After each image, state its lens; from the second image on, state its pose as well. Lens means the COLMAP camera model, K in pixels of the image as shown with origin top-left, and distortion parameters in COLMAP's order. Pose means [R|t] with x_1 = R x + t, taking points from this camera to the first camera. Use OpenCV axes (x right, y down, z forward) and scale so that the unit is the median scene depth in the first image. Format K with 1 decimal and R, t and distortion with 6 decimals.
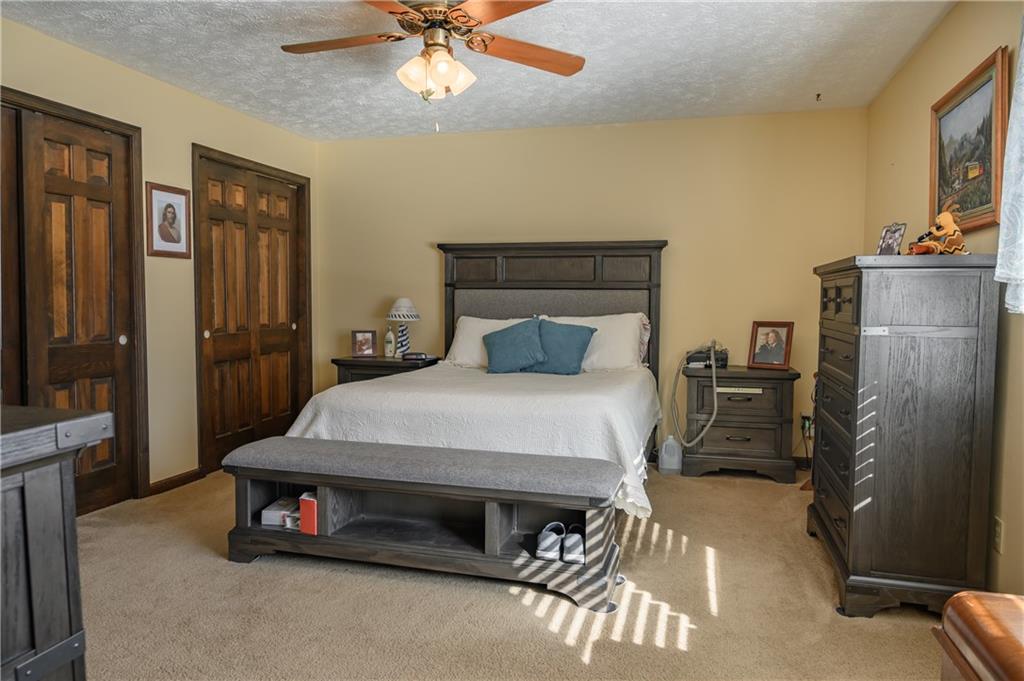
lens RADIAL K [[689.7, 0, 508.6], [0, 689.7, 339.3], [0, 0, 1]] dist [-0.005723, 0.006790]
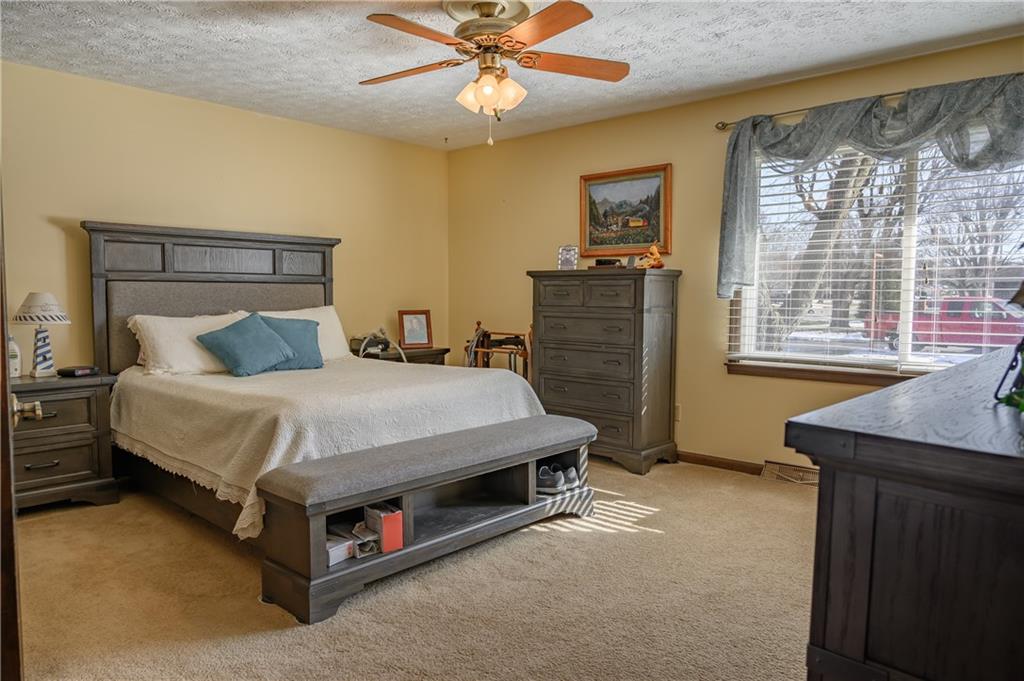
lens RADIAL K [[689.7, 0, 508.6], [0, 689.7, 339.3], [0, 0, 1]] dist [-0.005723, 0.006790]
pose [[0.447684, -0.065630, 0.891780, -1.005598], [0.052994, 0.997497, 0.046806, -0.034248], [-0.892620, 0.026305, 0.450041, 0.432772]]
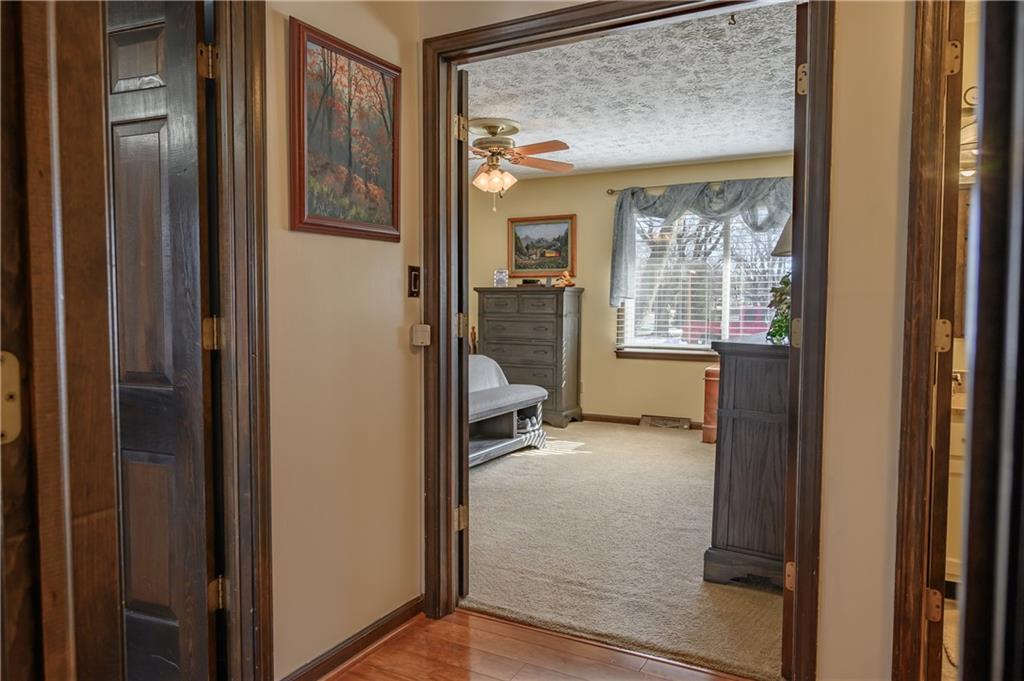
lens RADIAL K [[689.7, 0, 508.6], [0, 689.7, 339.3], [0, 0, 1]] dist [-0.005723, 0.006790]
pose [[0.224077, -0.056633, 0.972925, -1.694346], [0.055385, 0.997437, 0.045304, -0.044362], [-0.972997, 0.043734, 0.226639, 0.515631]]
